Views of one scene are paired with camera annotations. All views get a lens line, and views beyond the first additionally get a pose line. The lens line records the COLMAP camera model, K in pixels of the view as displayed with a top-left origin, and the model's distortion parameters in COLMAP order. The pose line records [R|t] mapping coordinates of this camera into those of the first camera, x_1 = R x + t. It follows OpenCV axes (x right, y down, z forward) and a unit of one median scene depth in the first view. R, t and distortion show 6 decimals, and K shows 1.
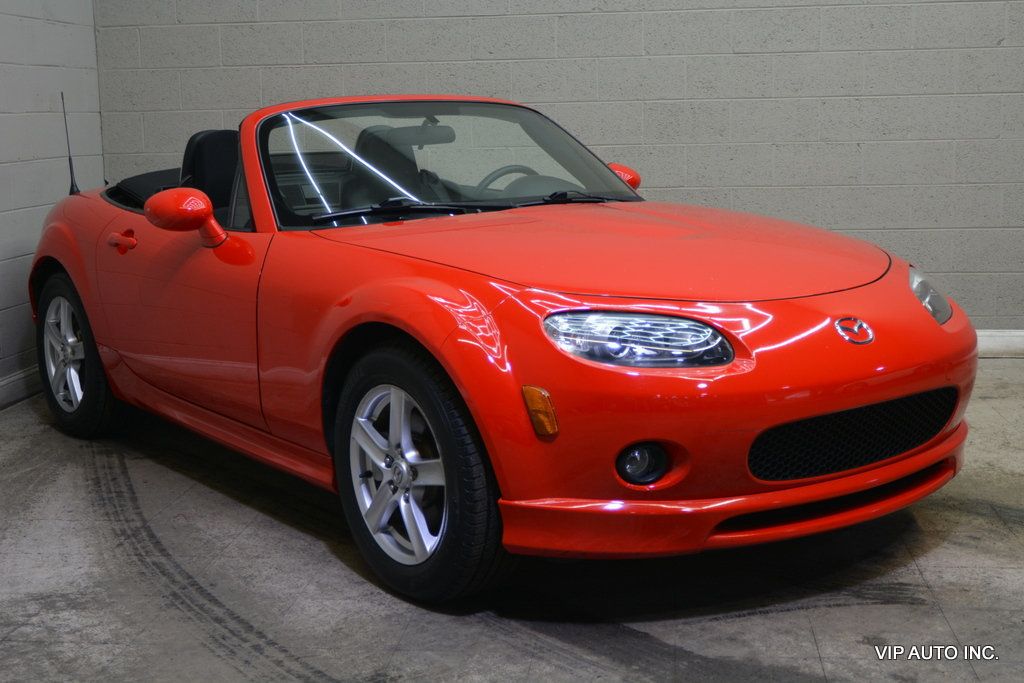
lens RADIAL K [[1364.3, 0, 513.2], [0, 1364.3, 342.6], [0, 0, 1]] dist [-0.004787, -0.000464]
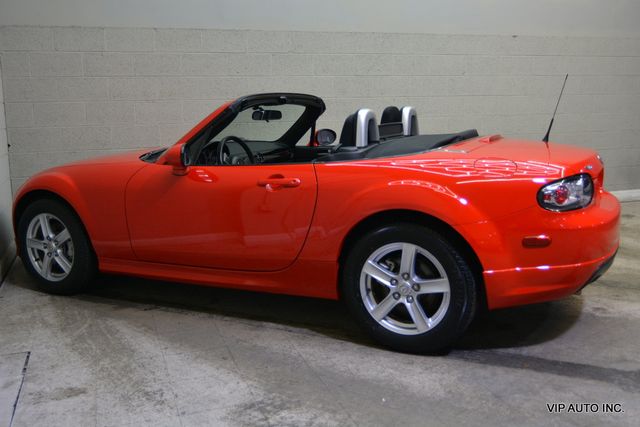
lens RADIAL K [[632.9, 0, 317.6], [0, 632.9, 210.3], [0, 0, 1]] dist [-0.015313, 0.006786]
pose [[0.904569, -0.066123, 0.421169, -0.416733], [0.068313, 0.997615, 0.009904, -0.030488], [-0.420819, 0.019812, 0.906928, 0.218742]]
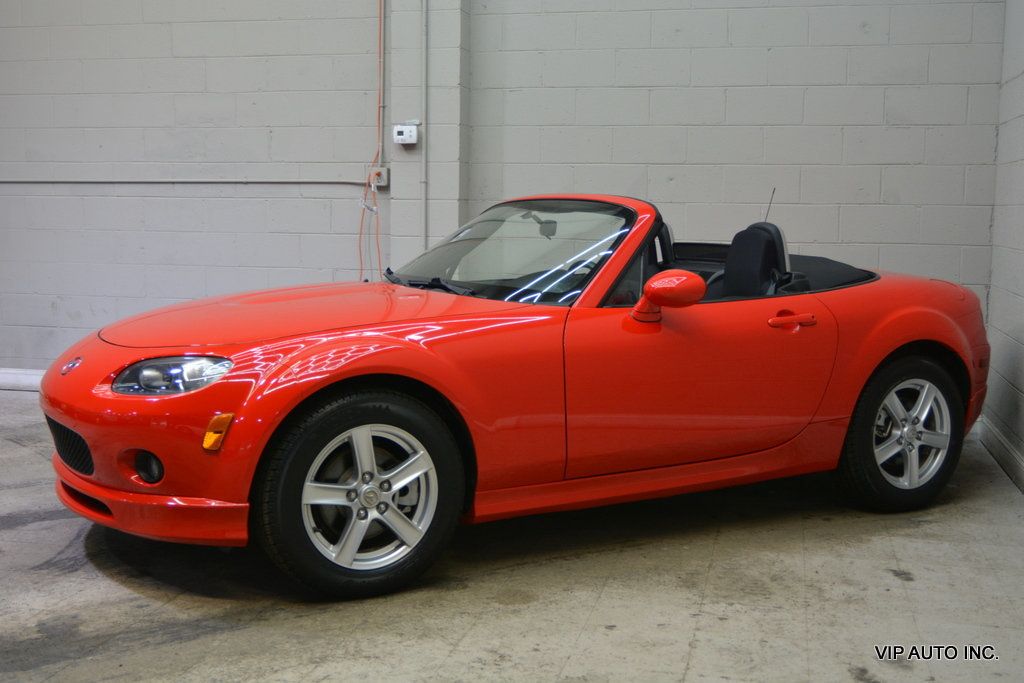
lens RADIAL K [[1229.6, 0, 514.3], [0, 1229.6, 342.4], [0, 0, 1]] dist [-0.000956, -0.016973]
pose [[-0.114176, 0.129166, -0.985028, 0.988391], [-0.173233, 0.973733, 0.147764, -0.204465], [0.978240, 0.187511, -0.088801, 1.068401]]
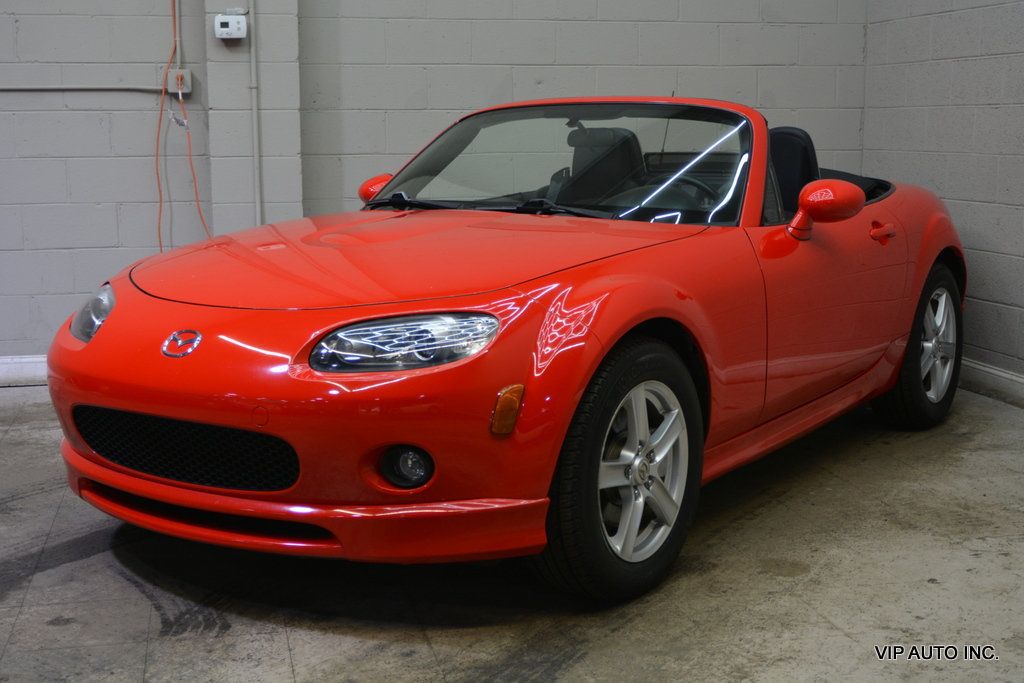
lens RADIAL K [[1378.2, 0, 511.8], [0, 1378.2, 341.7], [0, 0, 1]] dist [0.004930, -0.017791]
pose [[0.321392, 0.166704, -0.932157, 0.867432], [-0.157937, 0.980031, 0.120811, -0.116242], [0.933683, 0.108394, 0.341302, 0.607711]]
